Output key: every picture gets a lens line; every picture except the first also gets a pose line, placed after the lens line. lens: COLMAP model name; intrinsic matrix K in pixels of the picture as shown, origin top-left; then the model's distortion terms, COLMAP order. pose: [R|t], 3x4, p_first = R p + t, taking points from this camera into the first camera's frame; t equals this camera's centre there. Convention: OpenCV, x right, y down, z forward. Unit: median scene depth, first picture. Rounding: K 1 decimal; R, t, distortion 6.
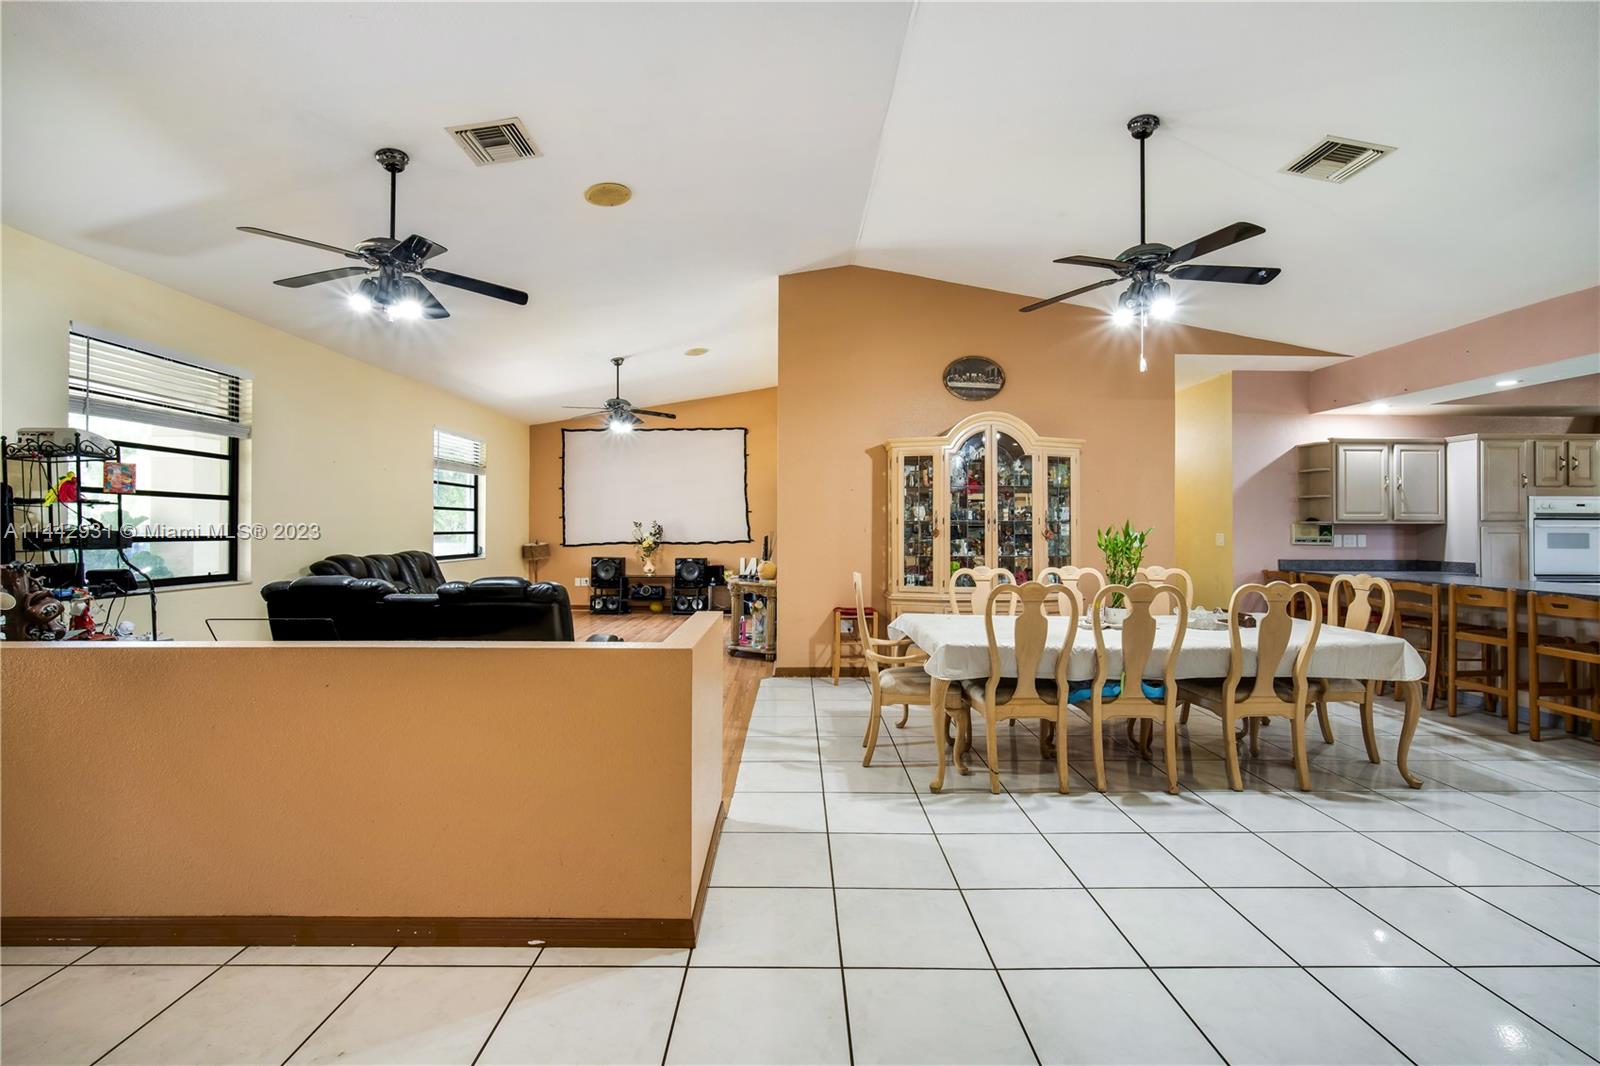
lens RADIAL K [[709.0, 0, 788.1], [0, 709.0, 530.7], [0, 0, 1]] dist [-0.005807, -0.000660]
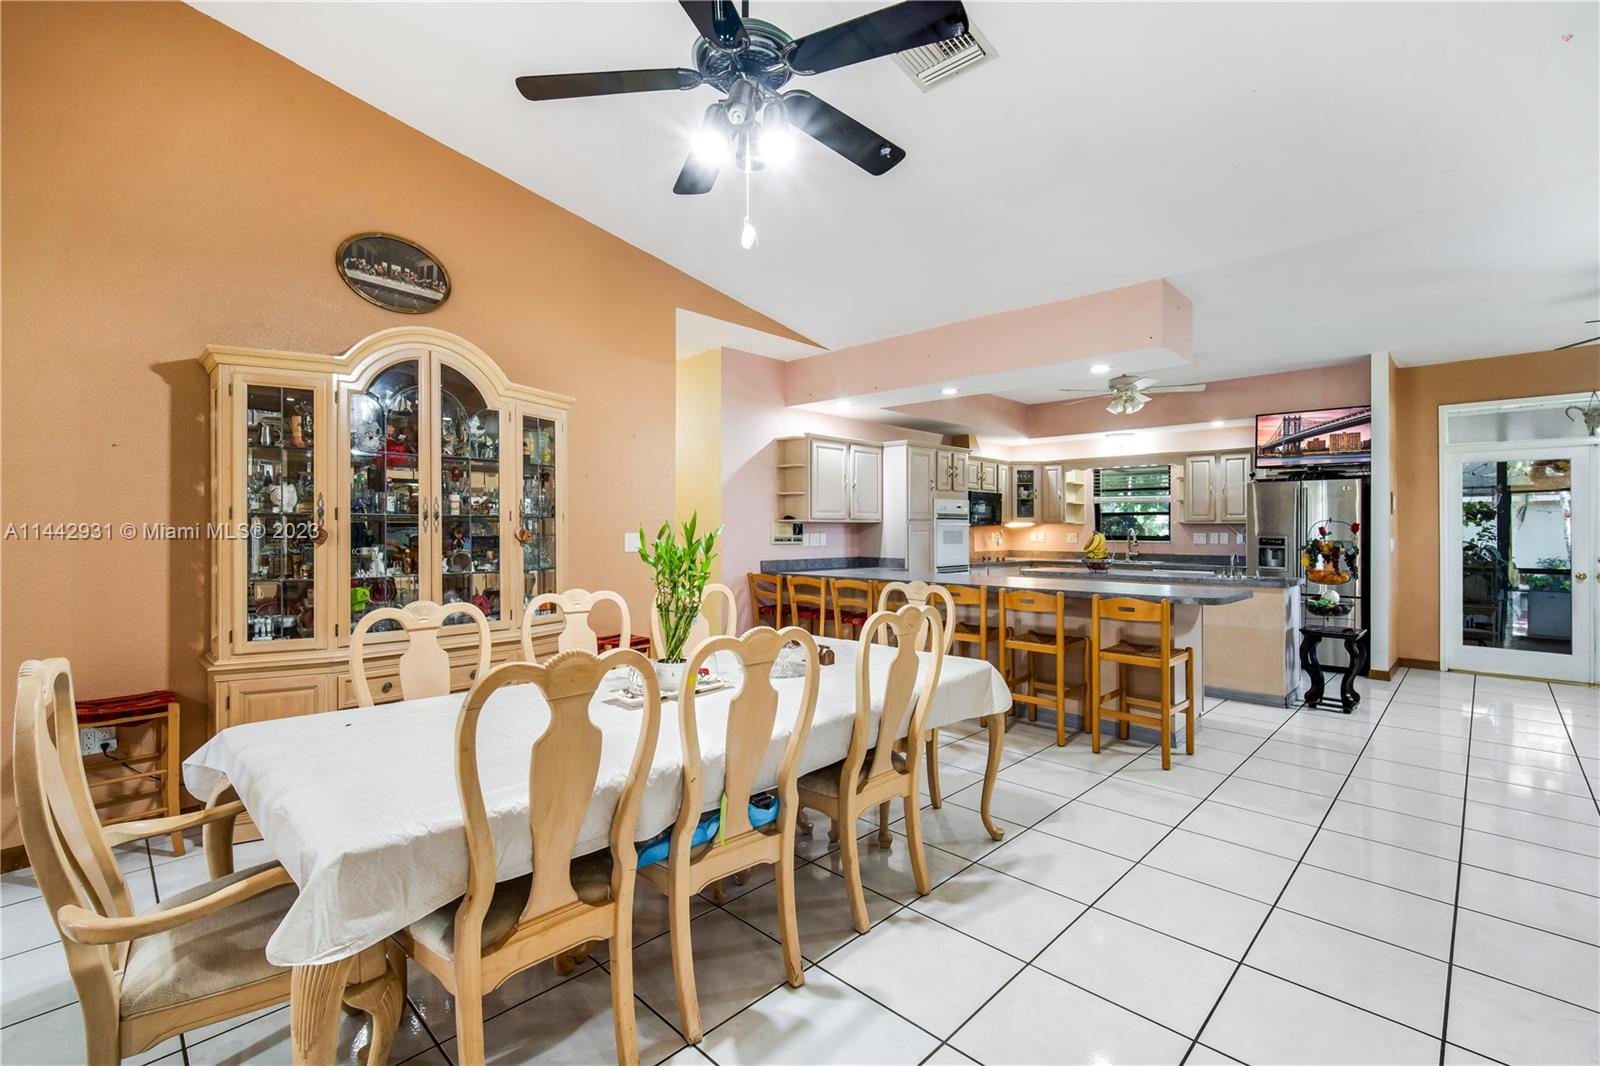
lens RADIAL K [[709.0, 0, 804.1], [0, 709.0, 525.6], [0, 0, 1]] dist [-0.005807, -0.000660]
pose [[0.698256, -0.000297, 0.715848, 0.077560], [0.002764, 0.999994, -0.002282, -0.002576], [-0.715843, 0.003572, 0.698252, 0.345447]]
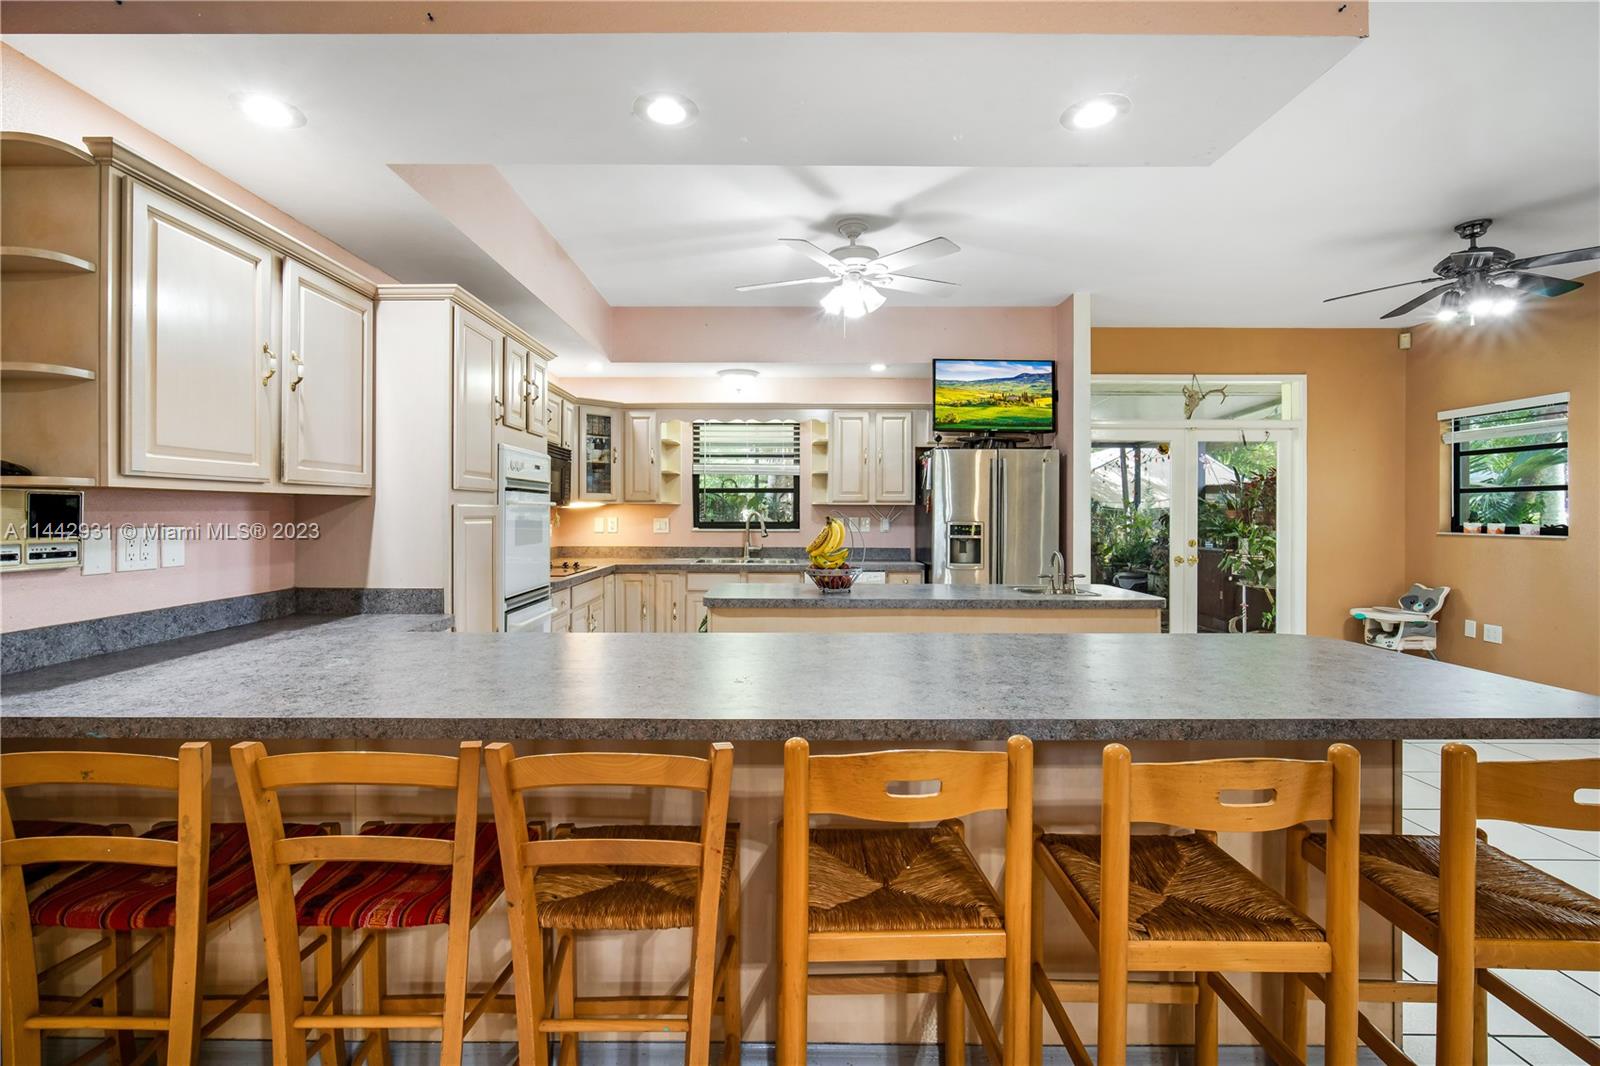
lens RADIAL K [[709.0, 0, 782.4], [0, 709.0, 509.6], [0, 0, 1]] dist [-0.005807, -0.000660]
pose [[0.001893, -0.002604, 0.999995, 0.550802], [-0.001044, 0.999996, 0.002606, -0.003268], [-0.999998, -0.001049, 0.001890, 0.802335]]
